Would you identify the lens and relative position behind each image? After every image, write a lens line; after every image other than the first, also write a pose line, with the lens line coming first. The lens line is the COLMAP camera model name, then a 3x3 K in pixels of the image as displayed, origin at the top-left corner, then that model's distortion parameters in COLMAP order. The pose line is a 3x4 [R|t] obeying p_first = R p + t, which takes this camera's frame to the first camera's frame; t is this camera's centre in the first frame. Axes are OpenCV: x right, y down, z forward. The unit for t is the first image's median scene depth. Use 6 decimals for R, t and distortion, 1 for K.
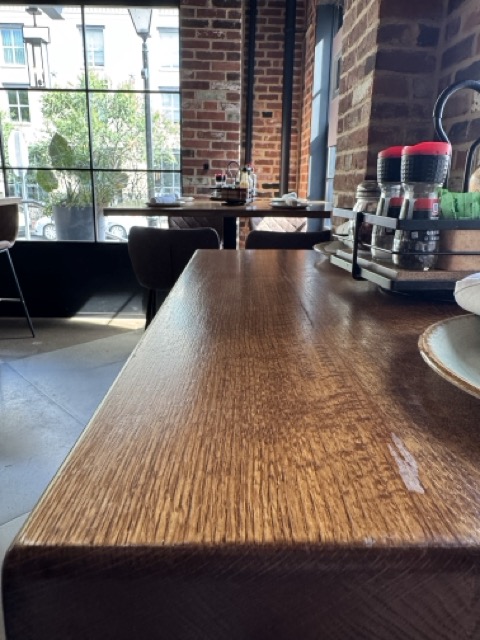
lens RADIAL K [[442.8, 0, 240.0], [0, 442.8, 320.0], [0, 0, 1]] dist [-0.032166, 0.004307]
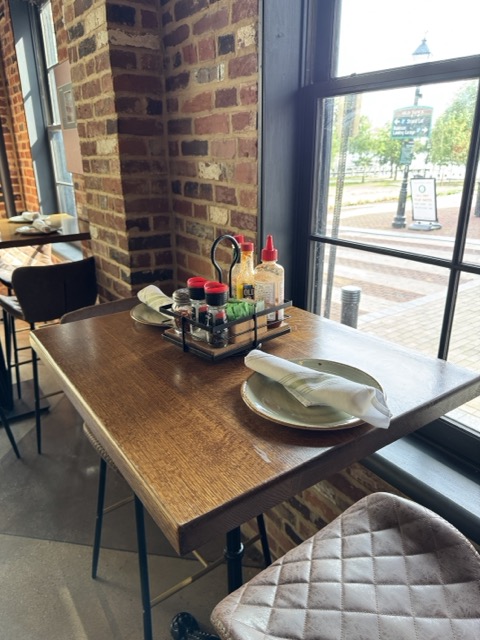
lens RADIAL K [[467.0, 0, 240.0], [0, 467.0, 320.0], [0, 0, 1]] dist [0.038517, -0.053734]
pose [[0.820933, -0.212669, 0.529944, -0.211589], [0.177566, 0.977122, 0.117058, -0.164624], [-0.542714, -0.001997, 0.839915, -0.271261]]
